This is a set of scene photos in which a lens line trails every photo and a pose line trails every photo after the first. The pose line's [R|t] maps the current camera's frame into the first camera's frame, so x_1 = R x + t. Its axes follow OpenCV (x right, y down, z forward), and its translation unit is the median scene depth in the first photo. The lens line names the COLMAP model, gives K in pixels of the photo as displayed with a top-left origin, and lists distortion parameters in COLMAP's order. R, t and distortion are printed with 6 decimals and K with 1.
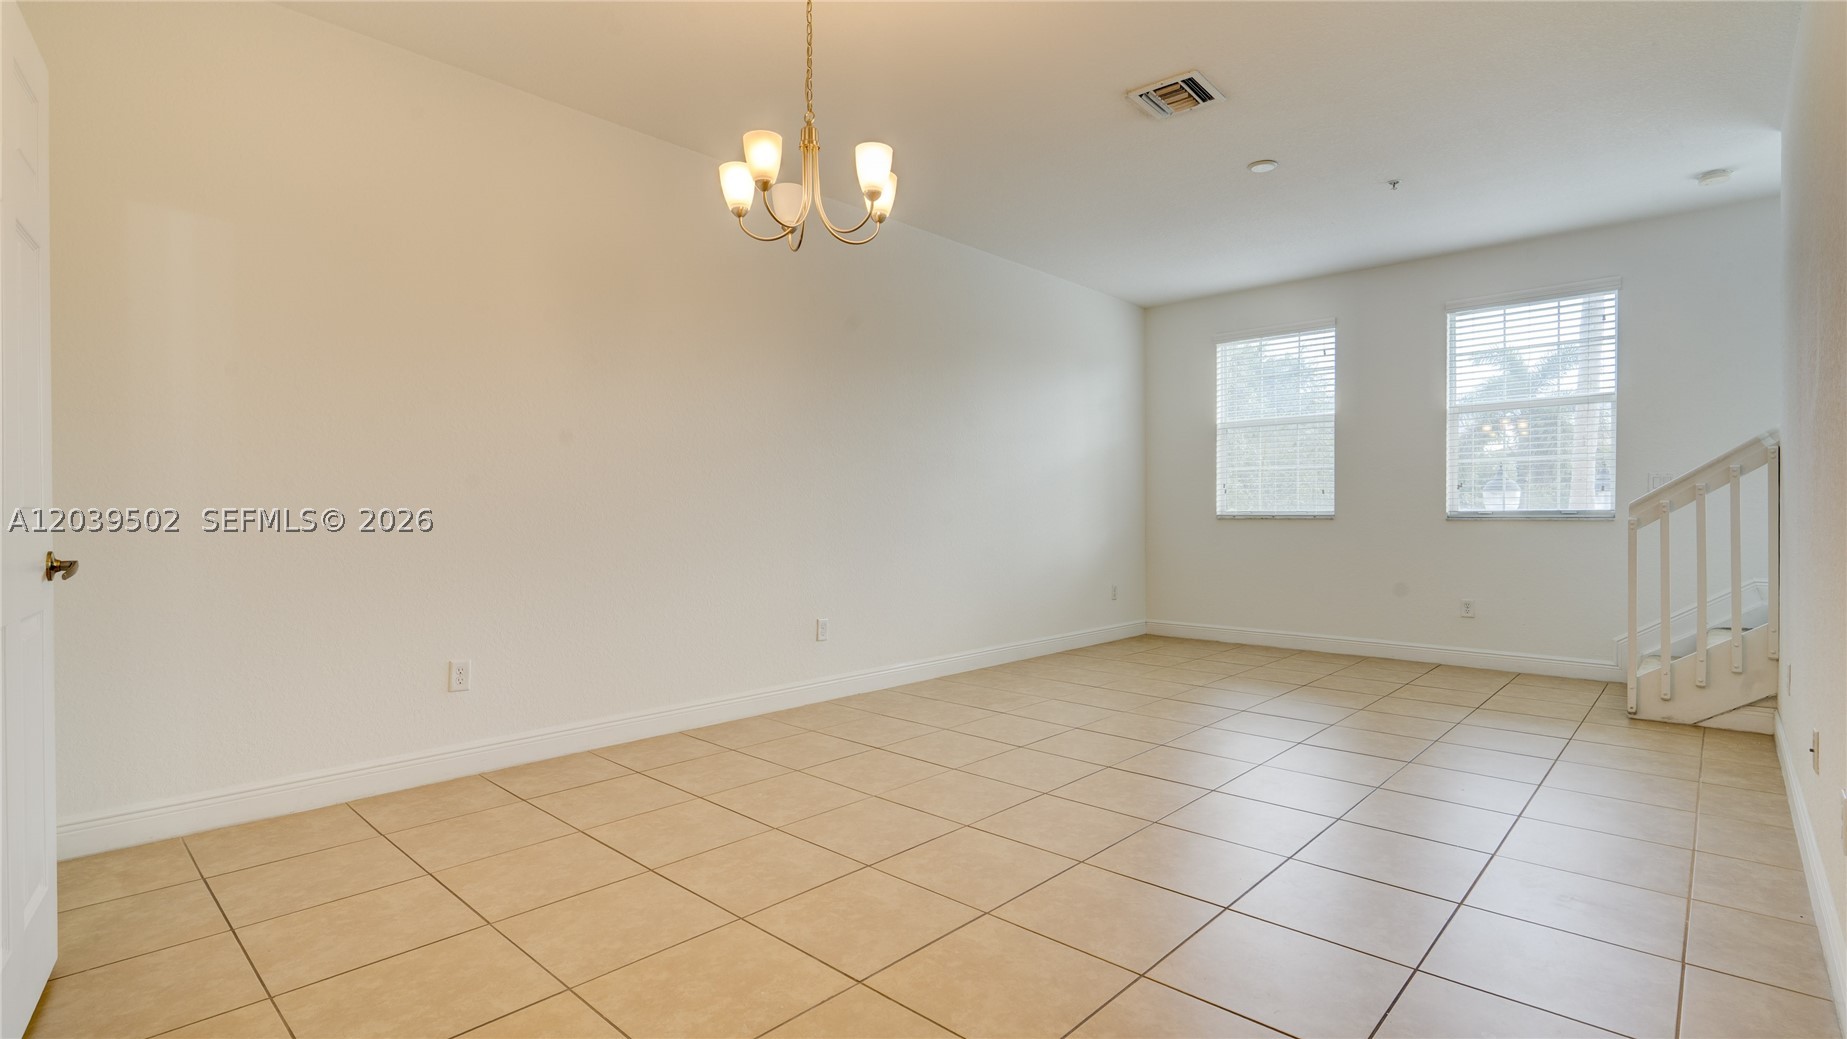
lens RADIAL K [[866.0, 0, 923.5], [0, 866.0, 519.5], [0, 0, 1]] dist [-0.002065, 0.000285]
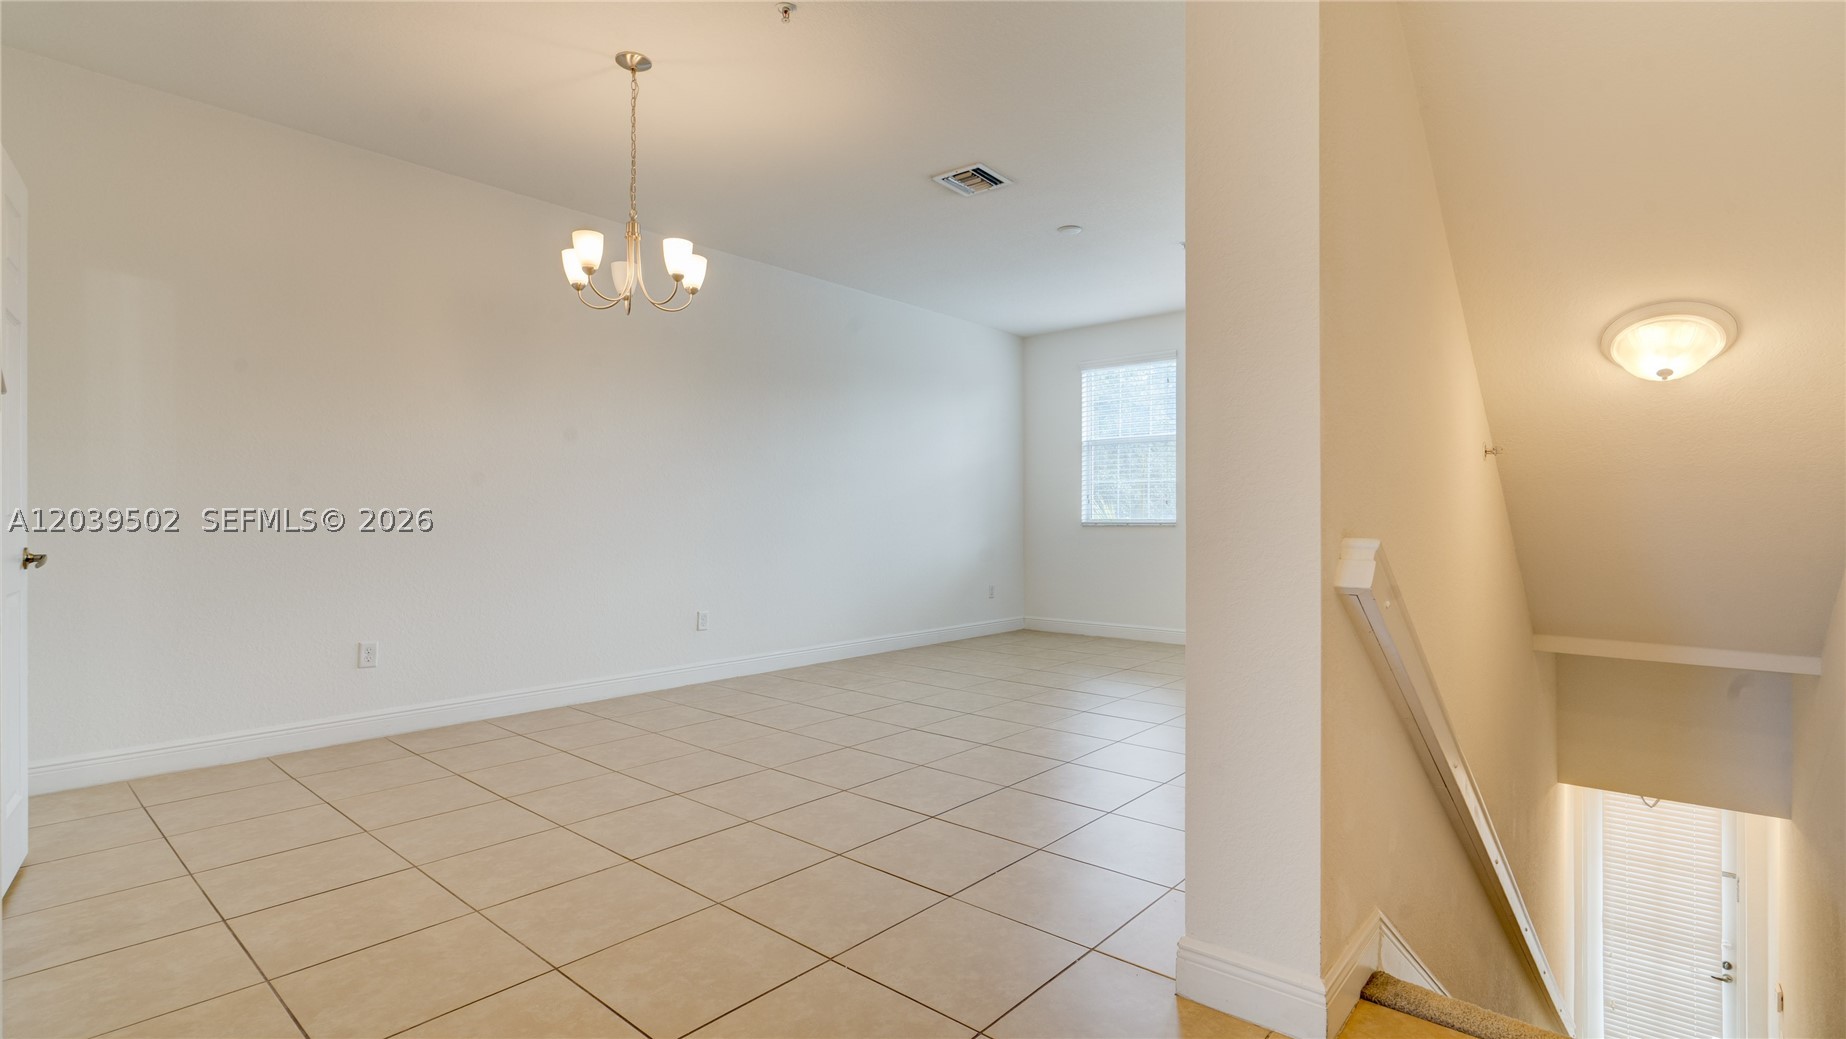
lens RADIAL K [[854.3, 0, 923.0], [0, 854.3, 519.5], [0, 0, 1]] dist [-0.000713, 0.000169]
pose [[0.999365, 0.002410, 0.035555, 0.208043], [-0.002121, 0.999964, -0.008166, 0.000821], [-0.035573, 0.008086, 0.999334, -0.232667]]
